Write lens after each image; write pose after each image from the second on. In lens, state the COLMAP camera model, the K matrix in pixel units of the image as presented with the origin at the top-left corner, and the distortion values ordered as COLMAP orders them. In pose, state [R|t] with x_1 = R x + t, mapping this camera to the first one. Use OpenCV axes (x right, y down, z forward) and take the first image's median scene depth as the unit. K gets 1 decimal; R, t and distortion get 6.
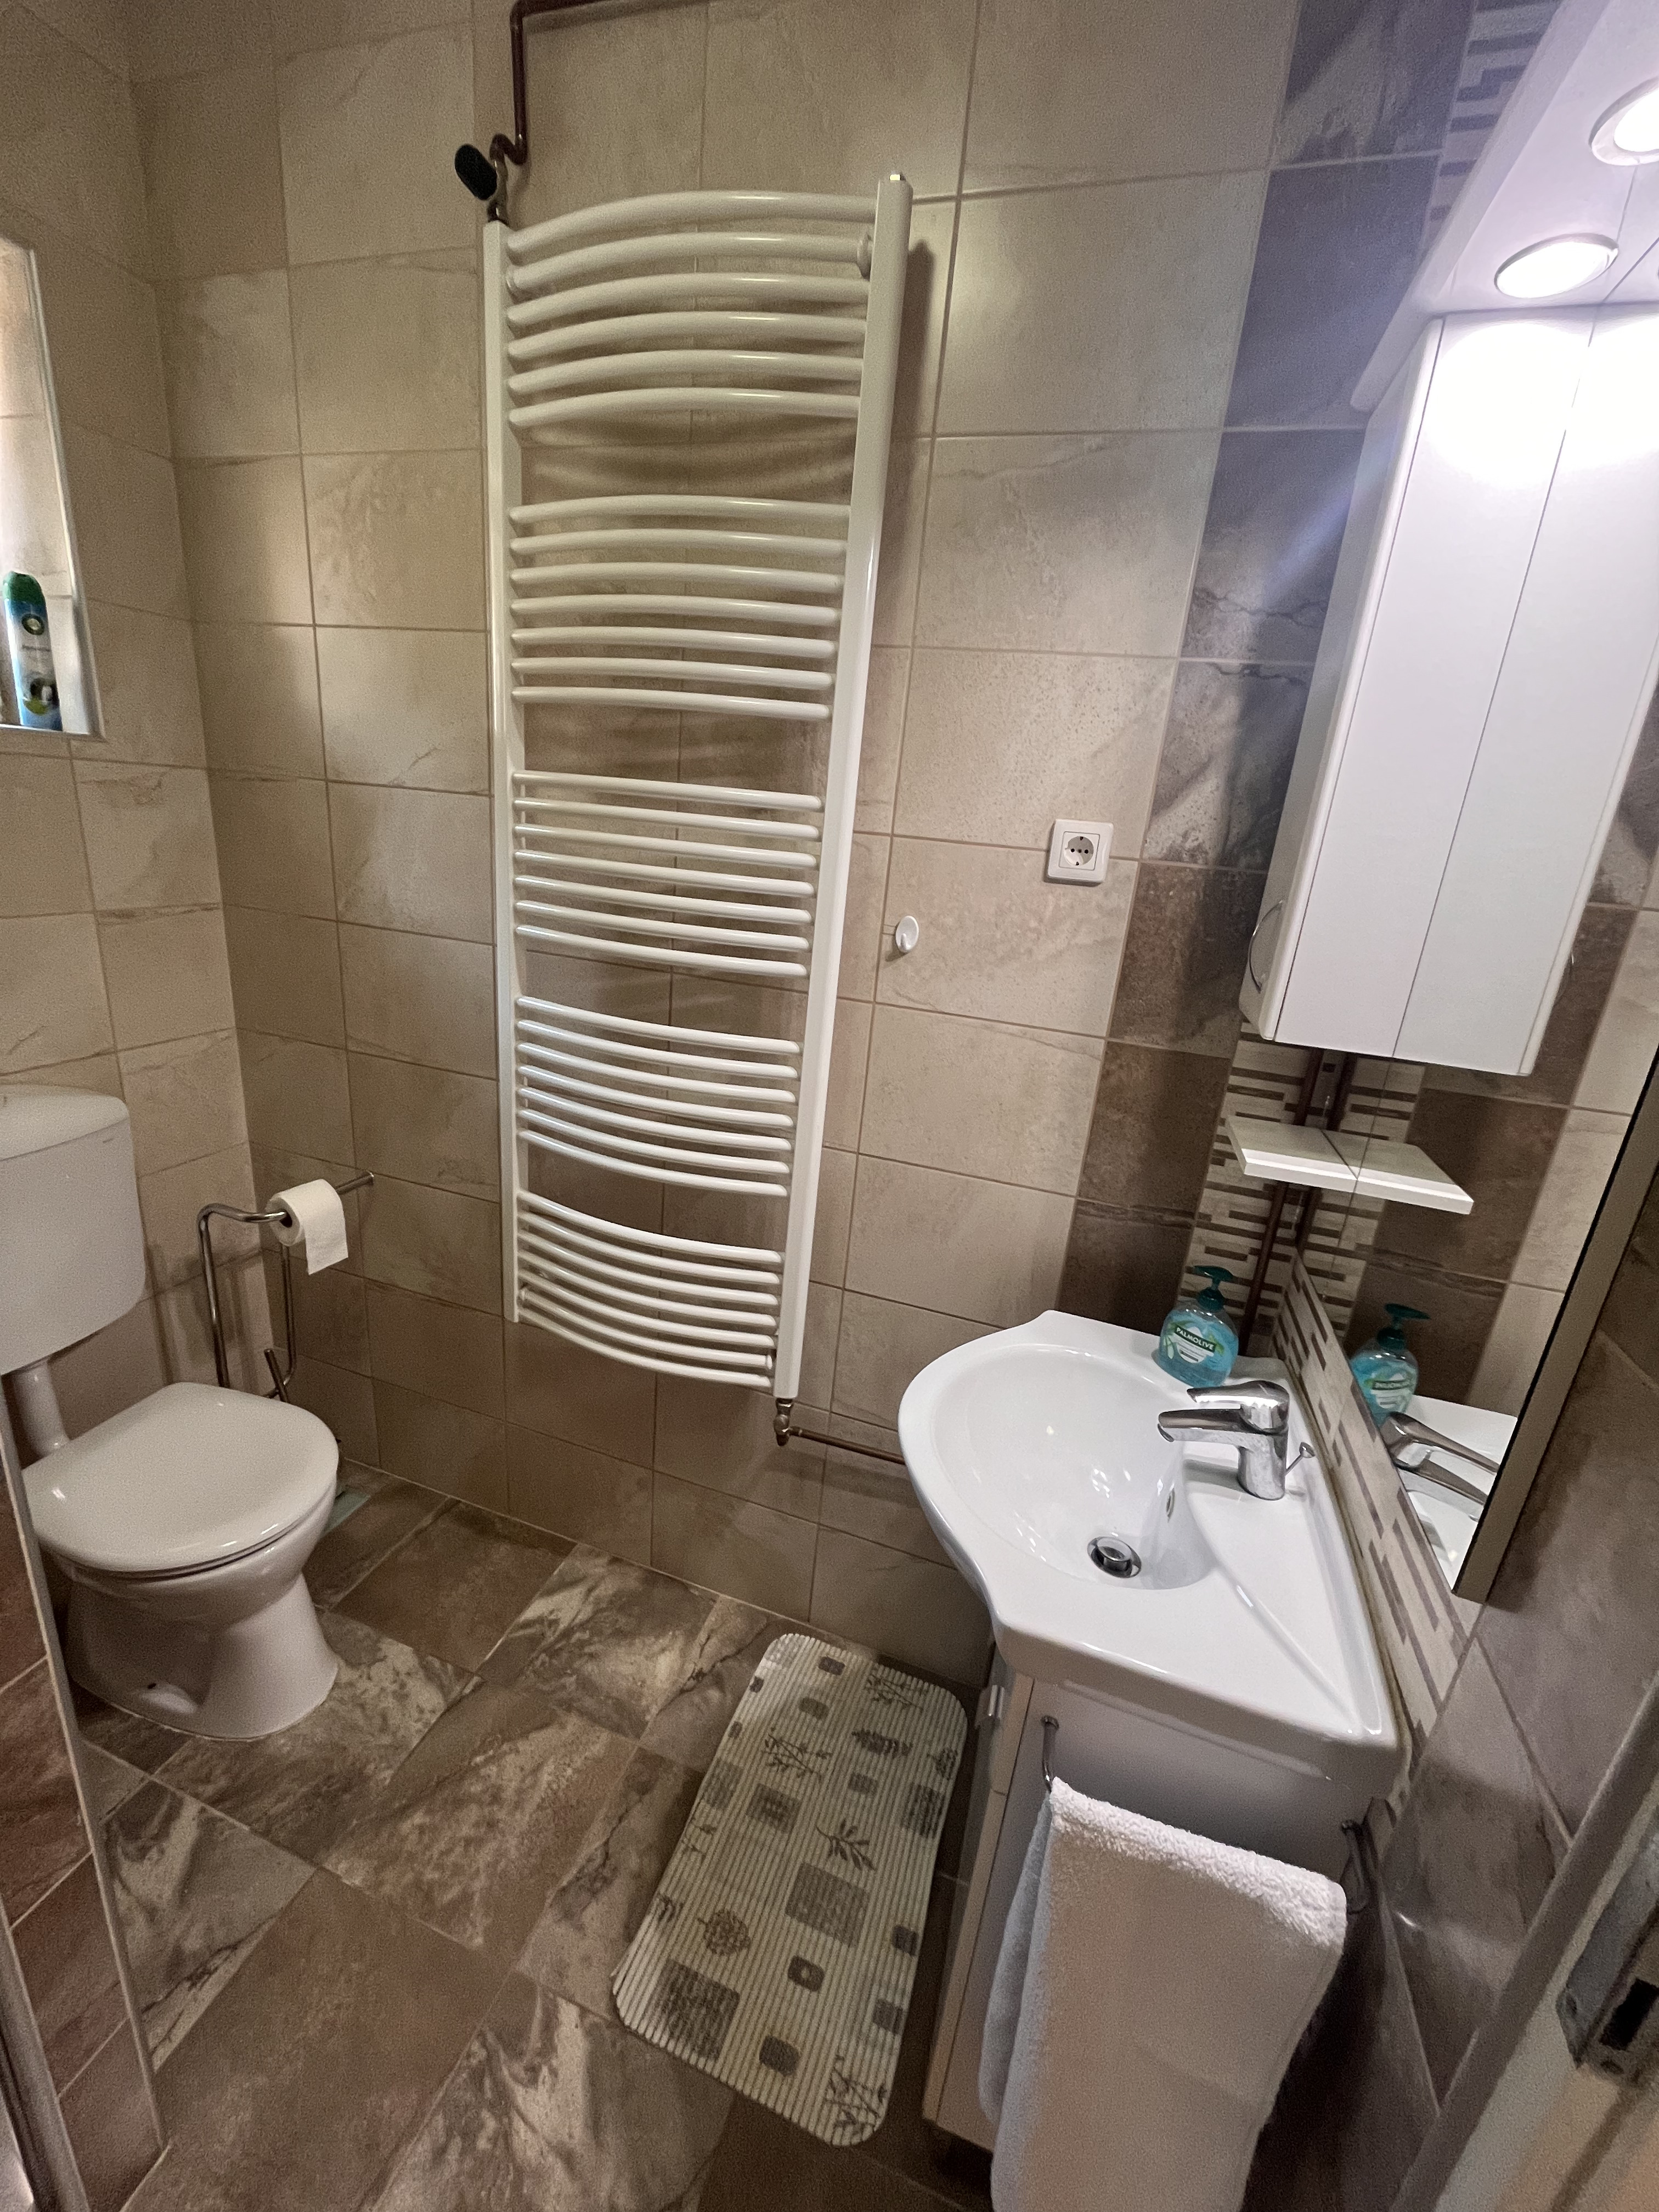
lens RADIAL K [[888.2, 0, 833.5], [0, 888.2, 1097.9], [0, 0, 1]] dist [-0.003637, -0.000112]
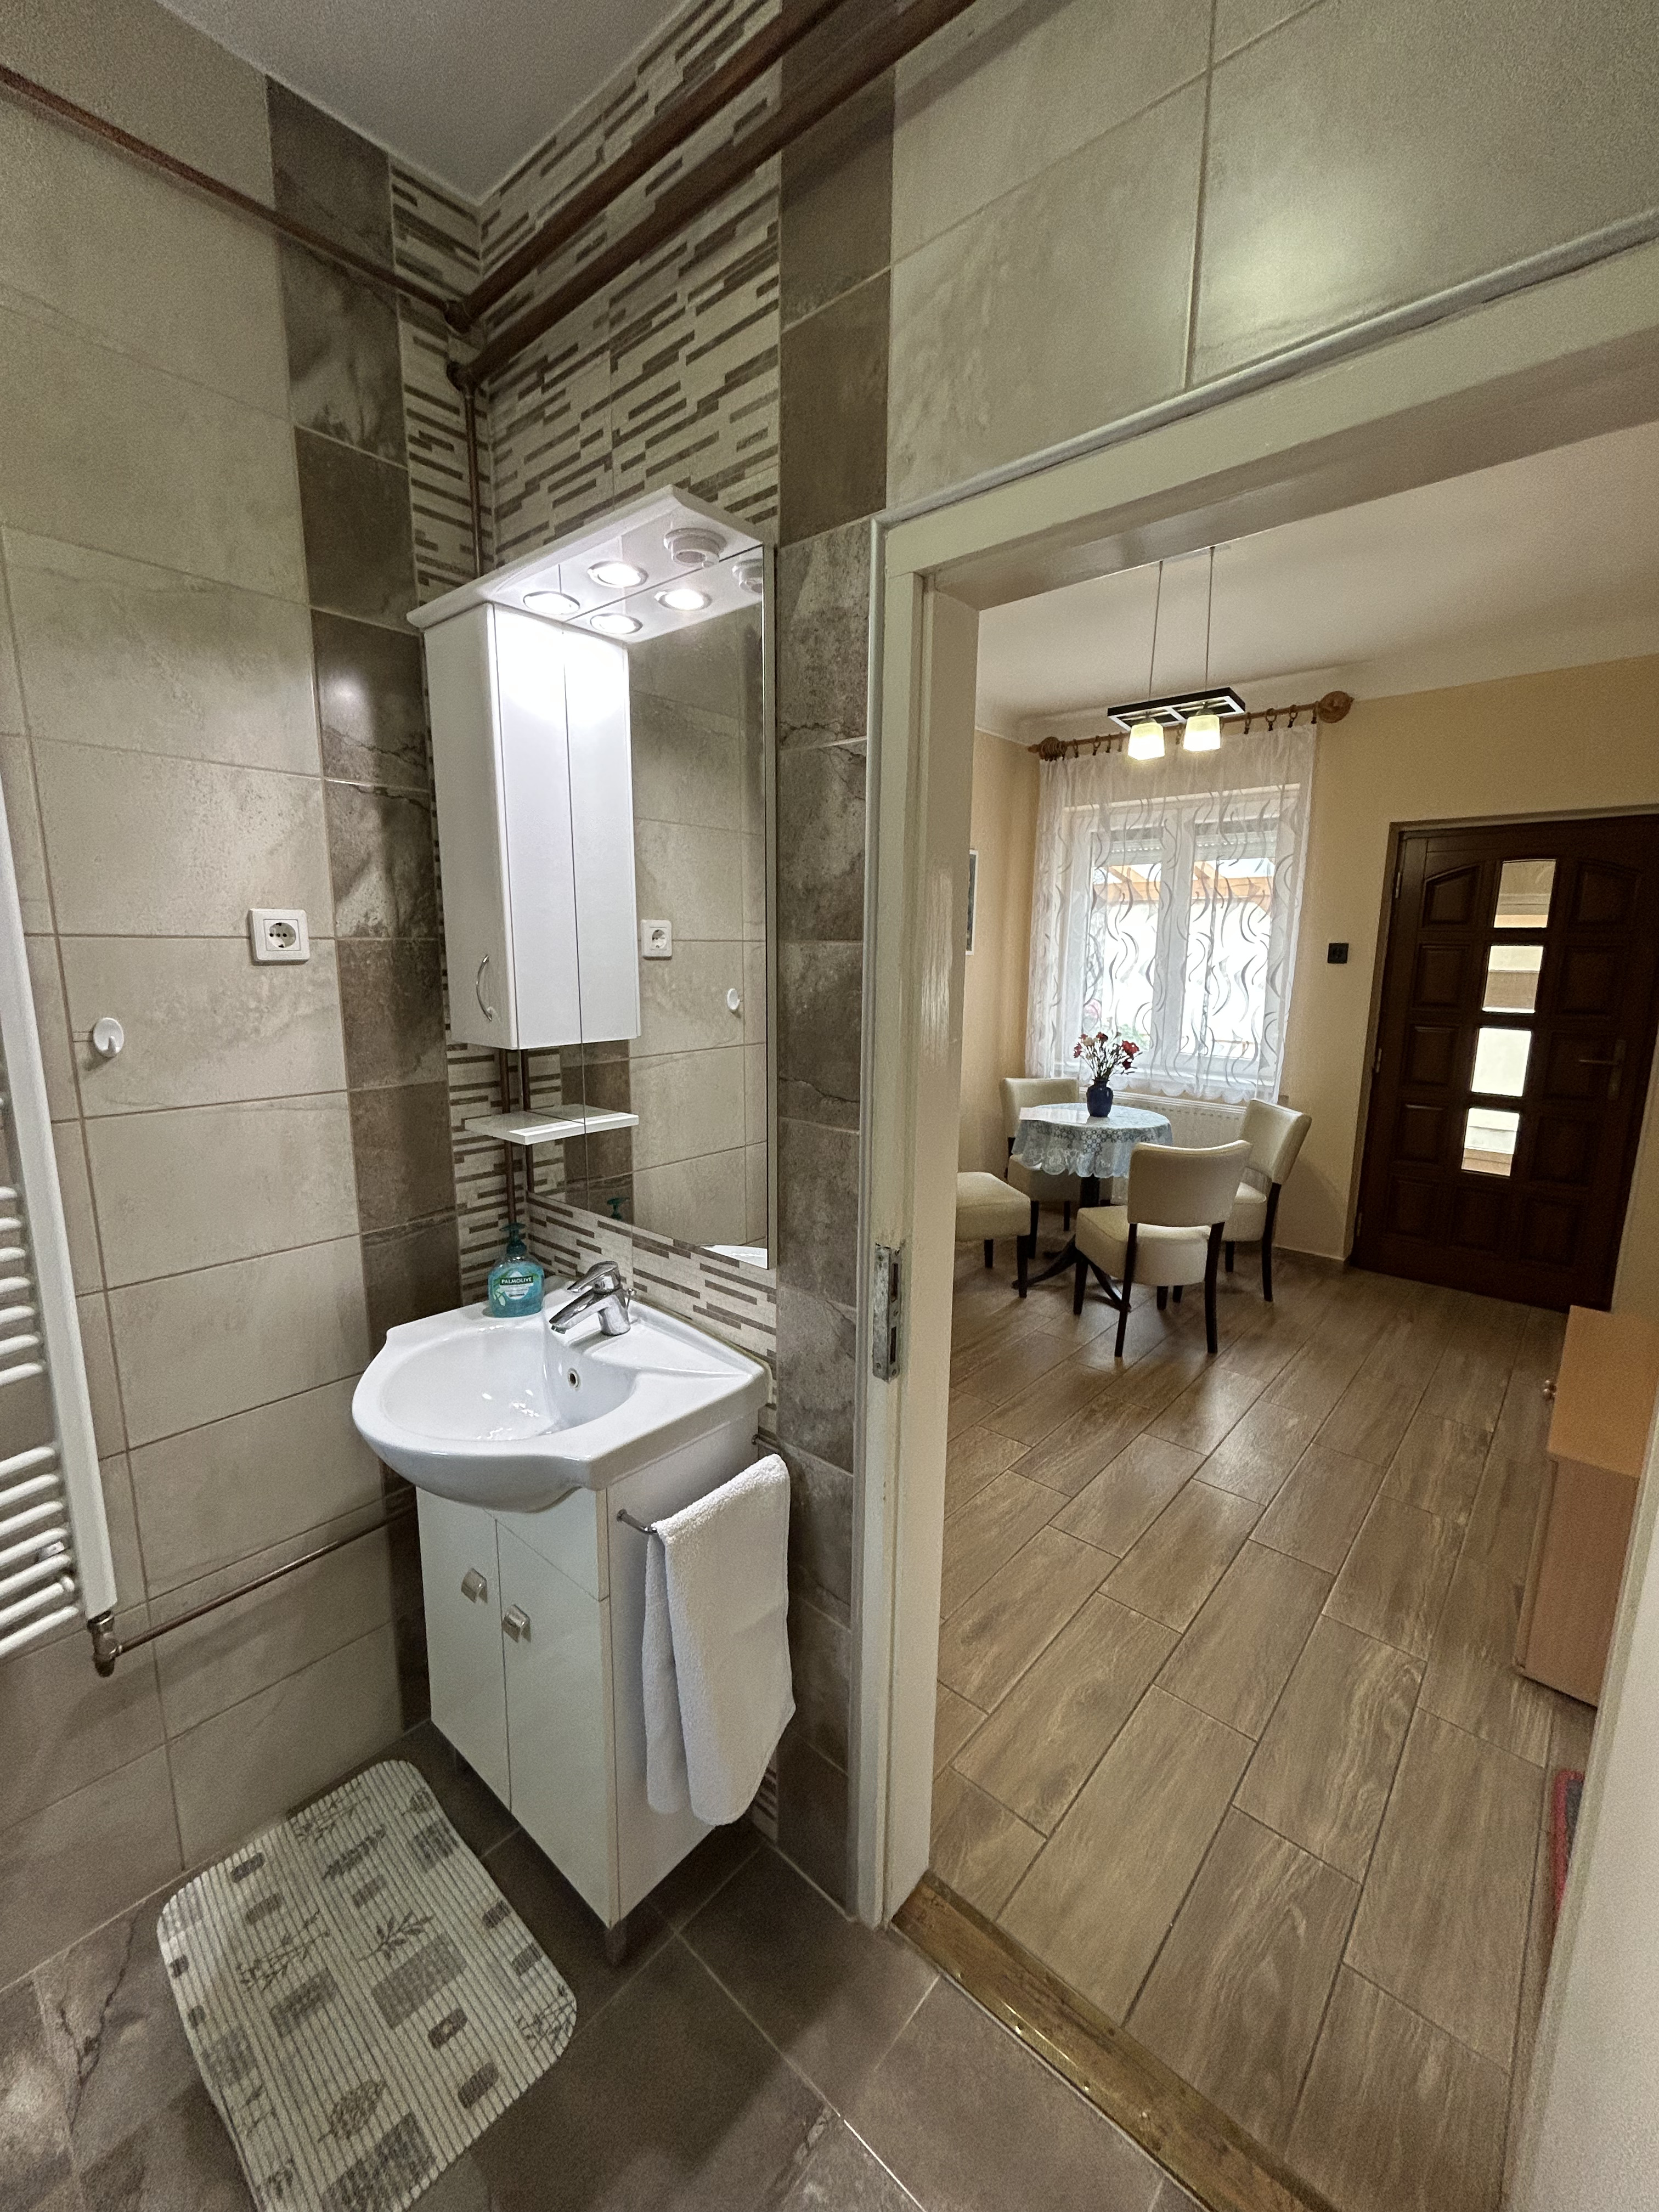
lens RADIAL K [[894.2, 0, 831.4], [0, 894.2, 1102.2], [0, 0, 1]] dist [-0.001138, -0.000320]
pose [[0.392104, -0.245651, 0.886515, -0.476095], [0.299682, 0.945227, 0.129371, -0.013749], [-0.869738, 0.214946, 0.444245, -0.062391]]
